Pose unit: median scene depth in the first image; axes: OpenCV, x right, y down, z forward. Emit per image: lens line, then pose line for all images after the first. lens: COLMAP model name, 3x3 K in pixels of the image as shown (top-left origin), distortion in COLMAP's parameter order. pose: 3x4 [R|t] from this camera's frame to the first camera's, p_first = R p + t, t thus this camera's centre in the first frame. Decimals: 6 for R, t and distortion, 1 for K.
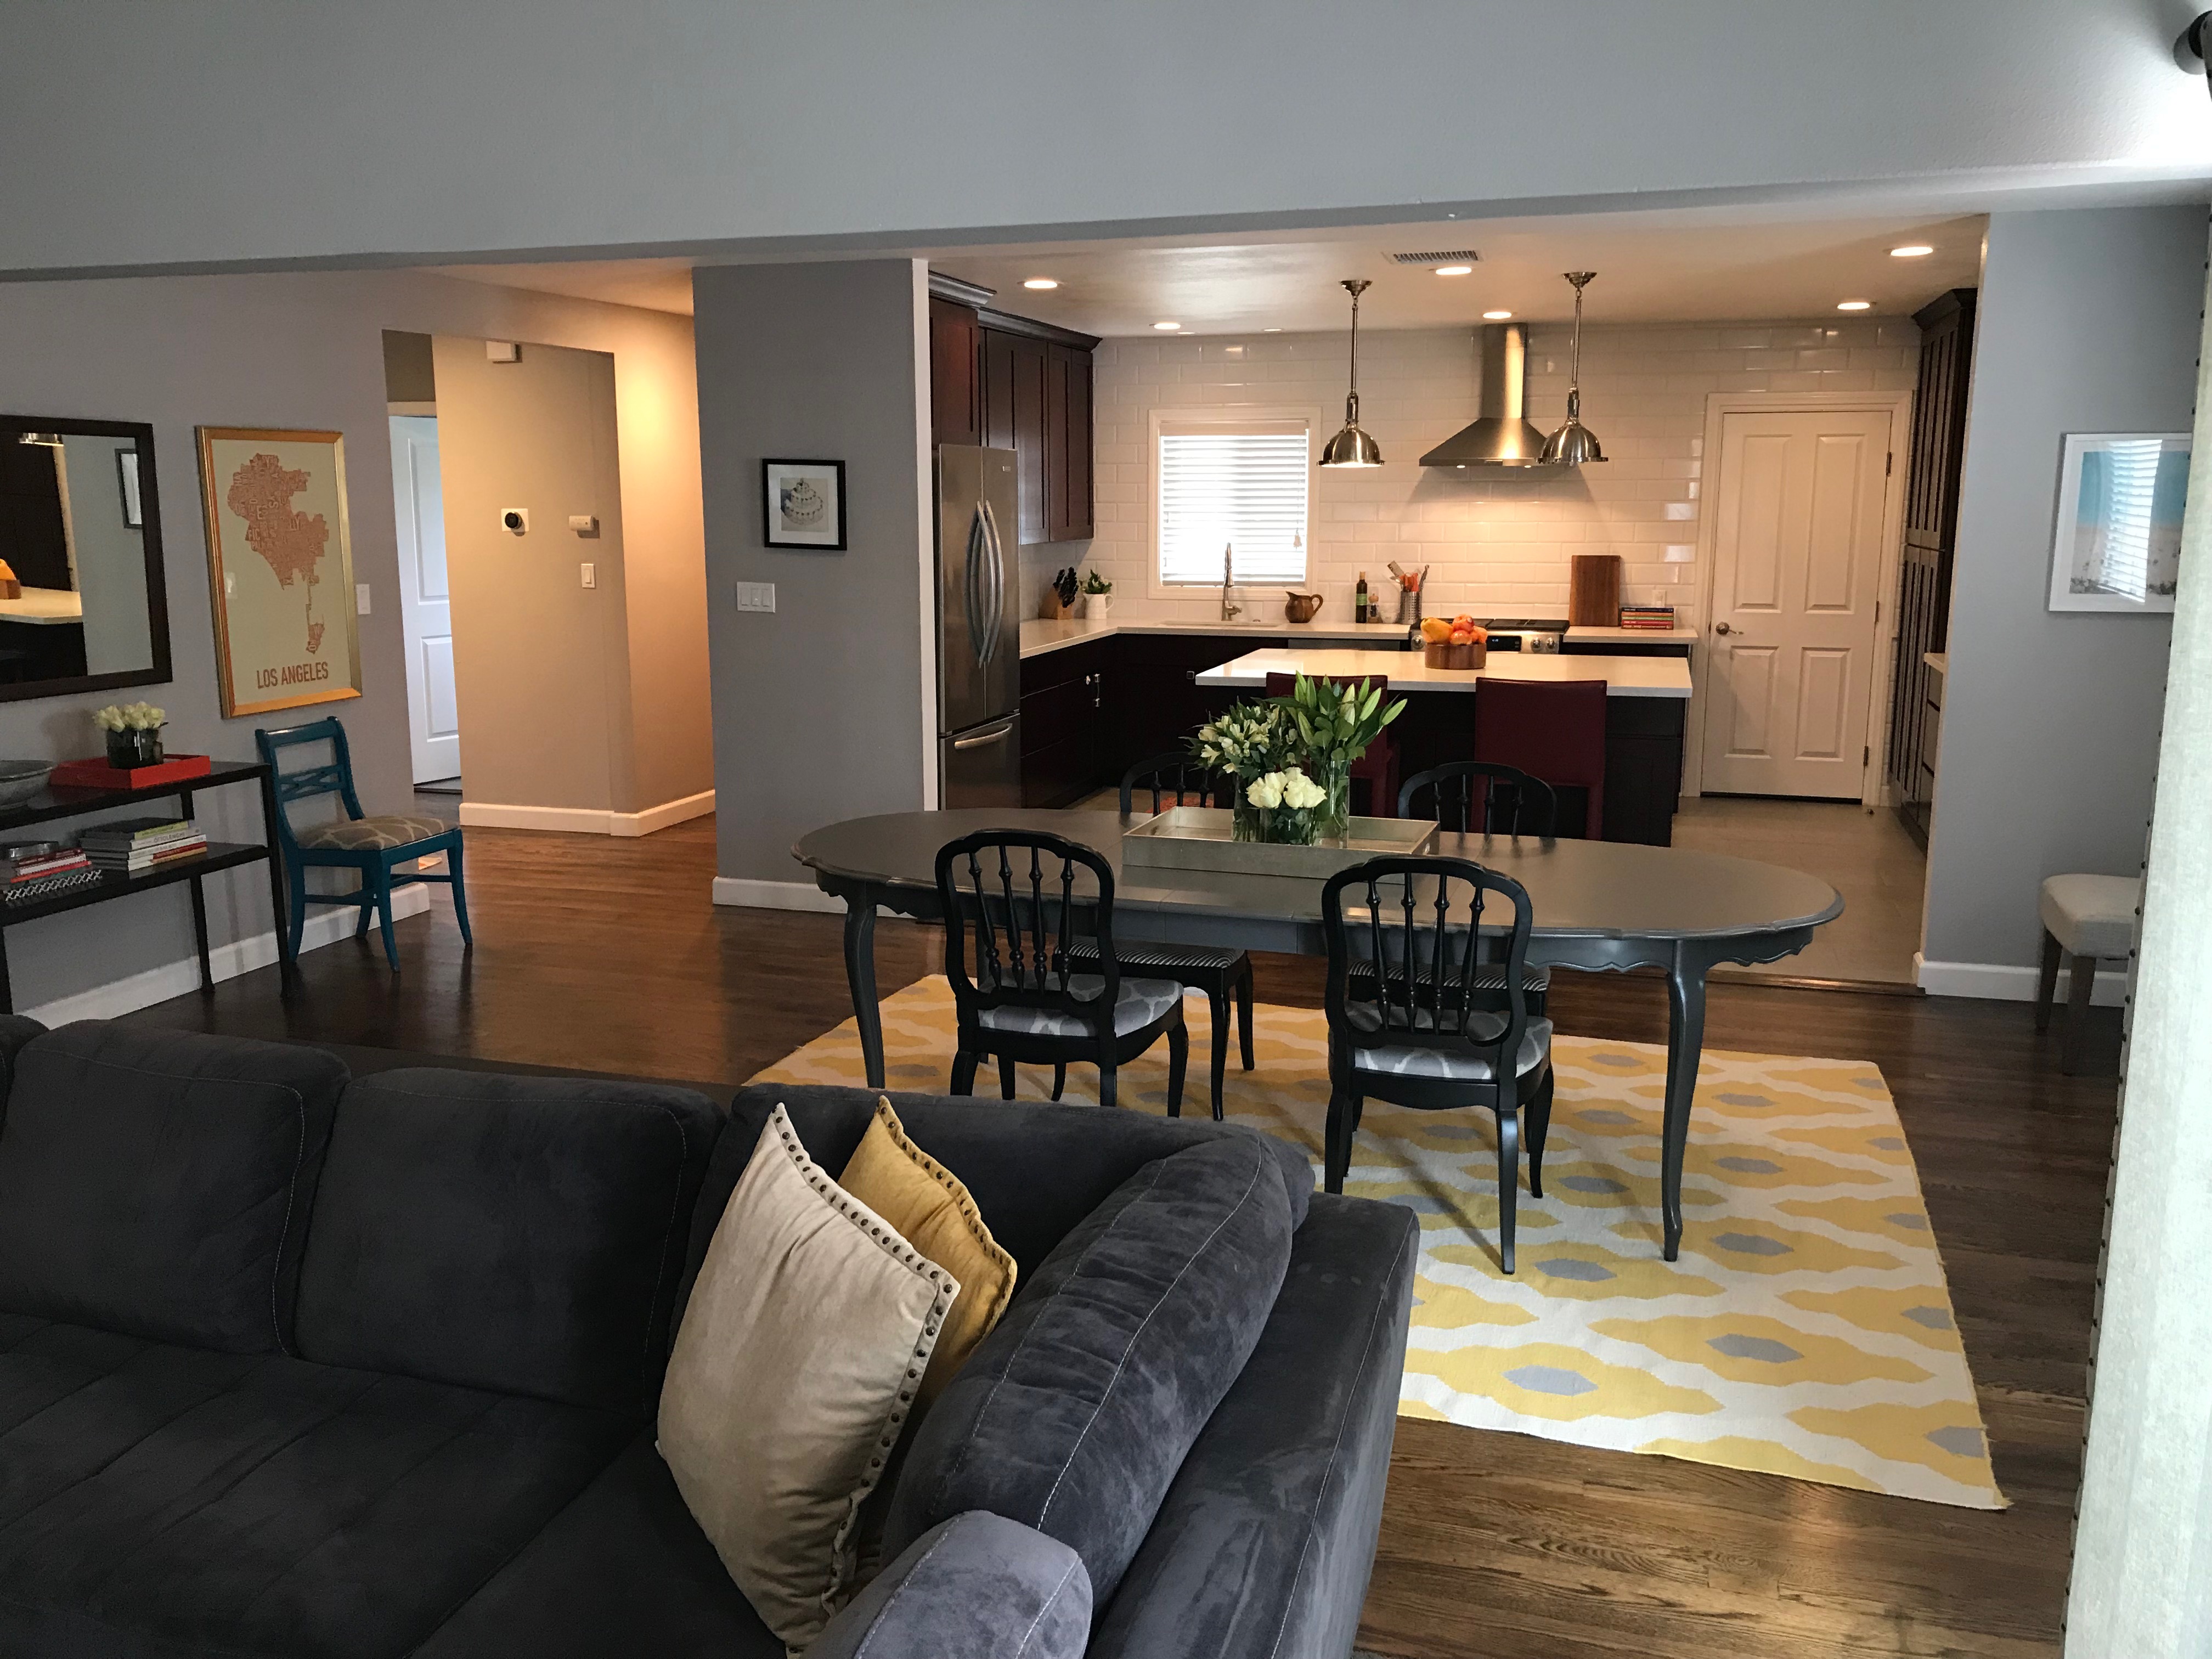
lens RADIAL K [[1780.6, 0, 1114.3], [0, 1780.6, 832.7], [0, 0, 1]] dist [0.112591, -0.267216]
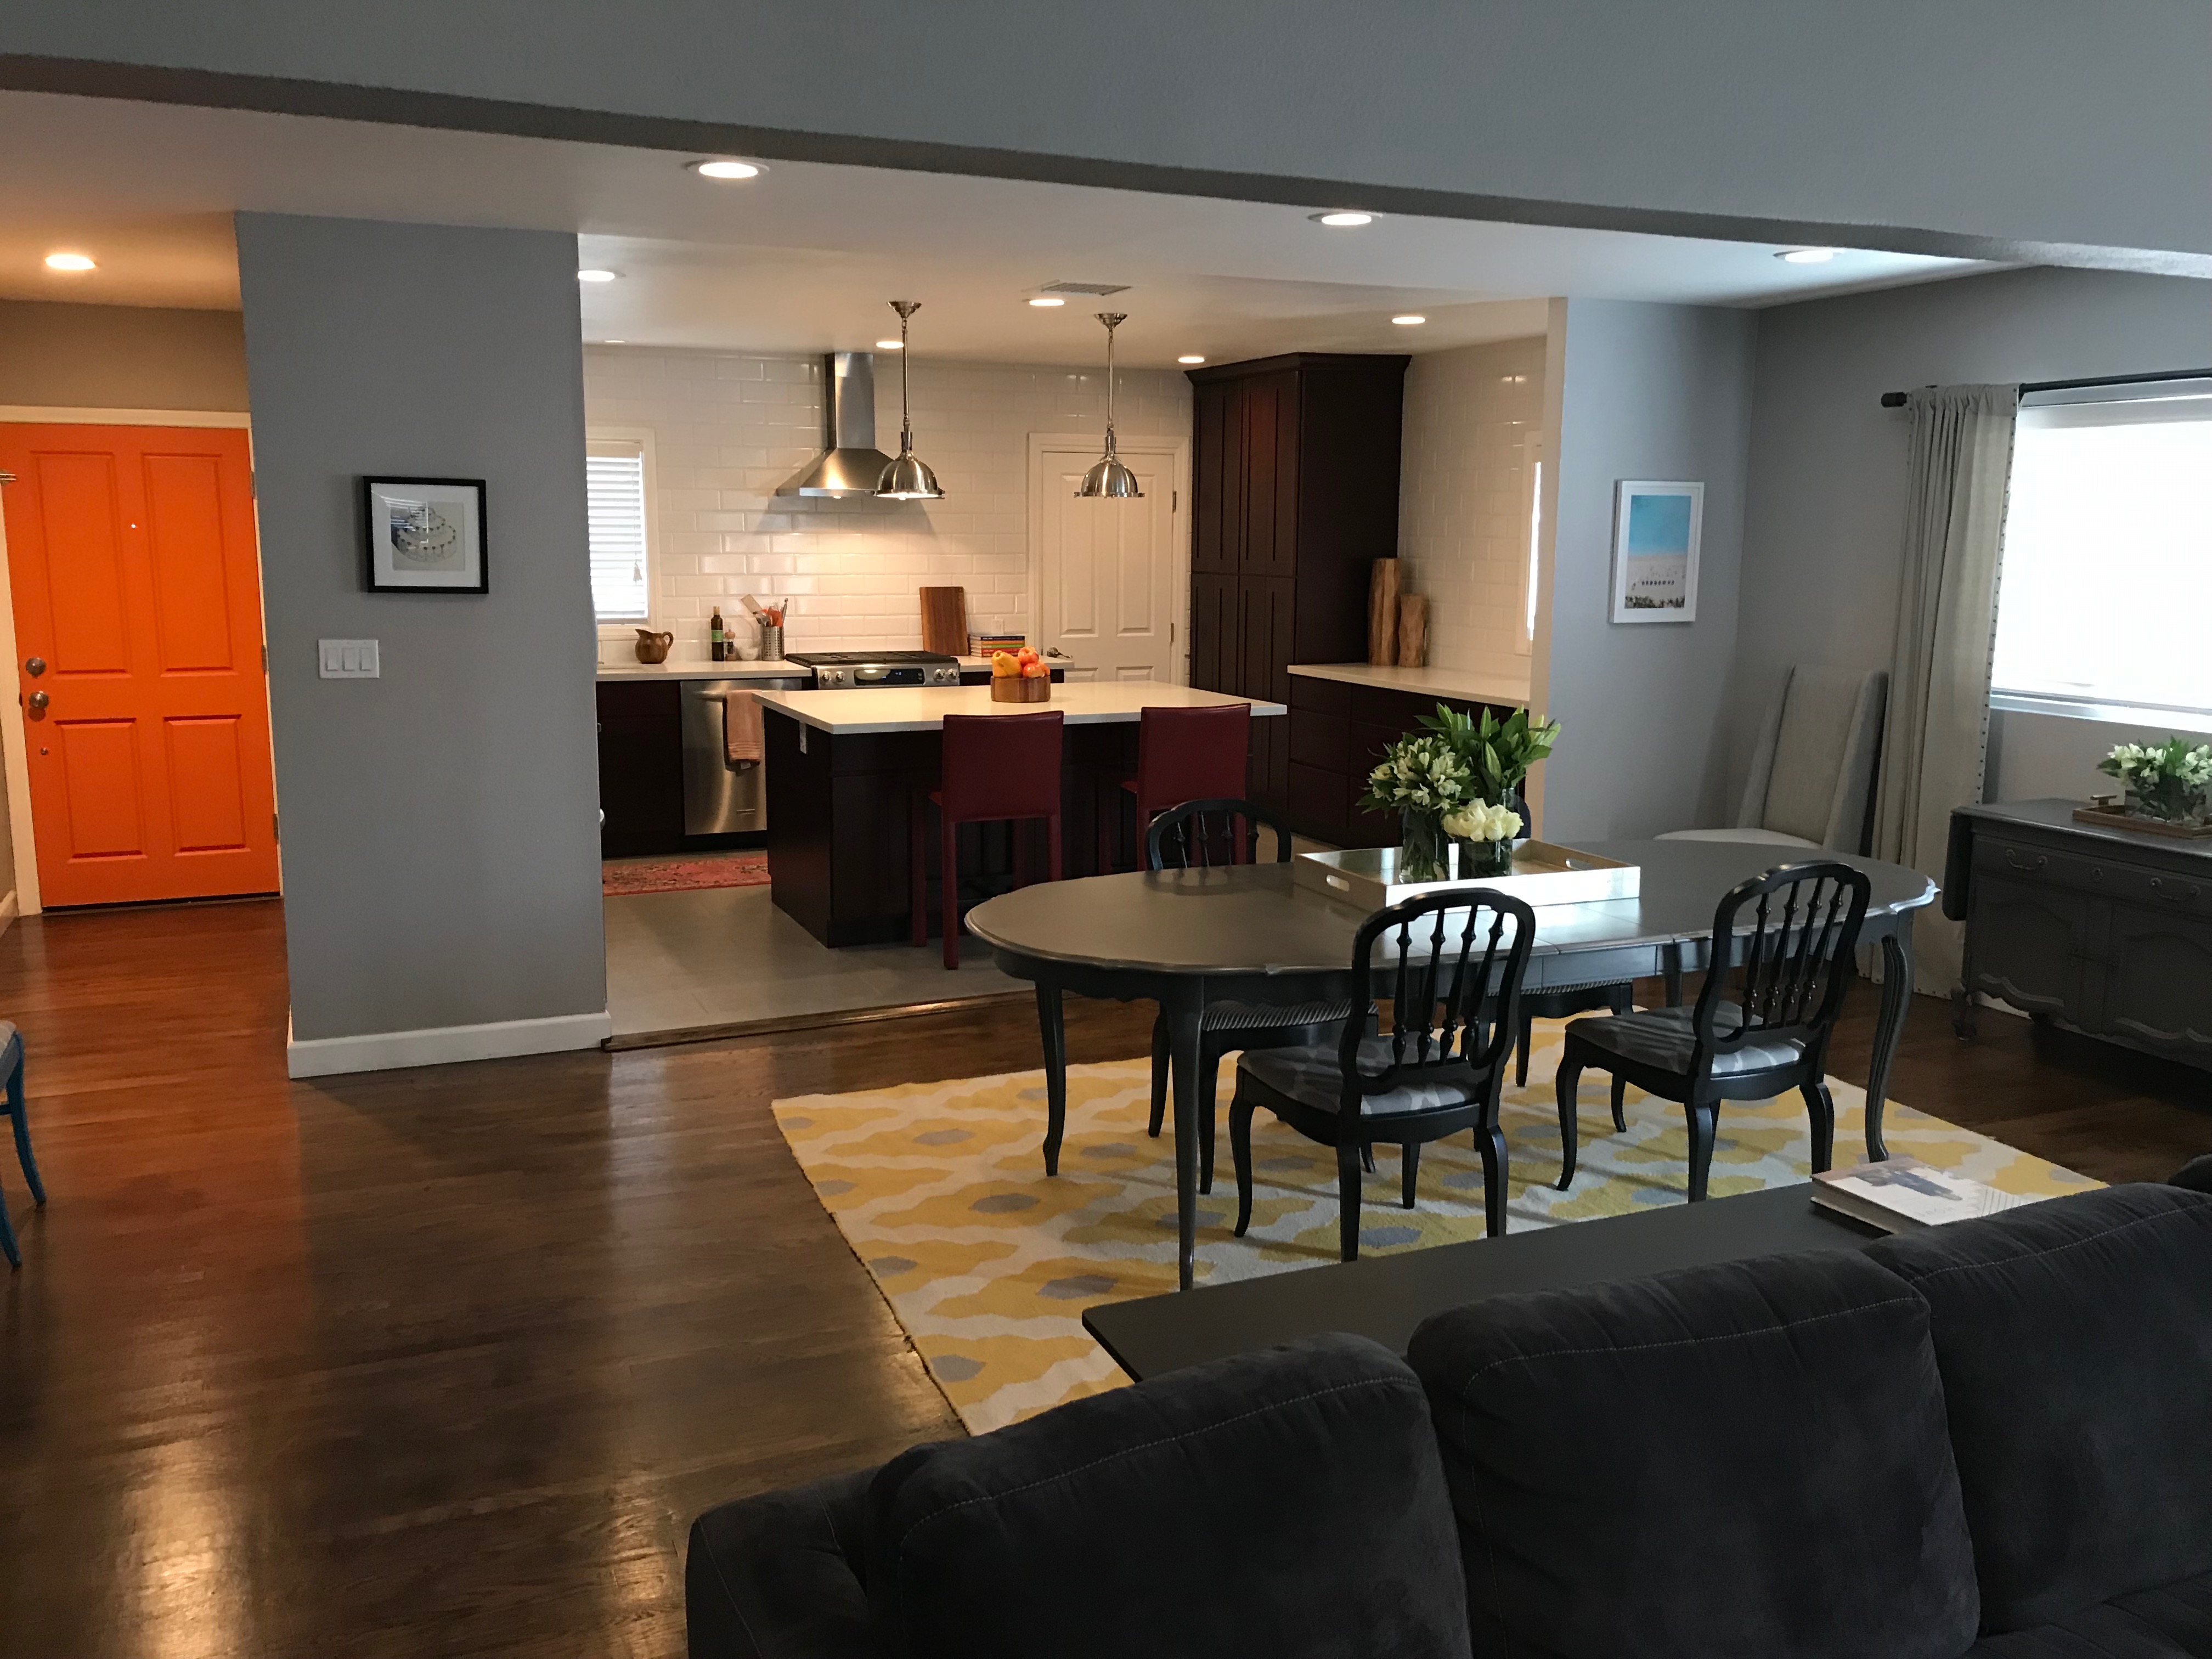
lens RADIAL K [[1780.6, 0, 1114.3], [0, 1780.6, 832.7], [0, 0, 1]] dist [0.112591, -0.267216]
pose [[0.773692, -0.104752, 0.624843, -0.404927], [0.114062, 0.993152, 0.025264, -0.039064], [-0.623210, 0.051724, 0.780342, 0.201676]]
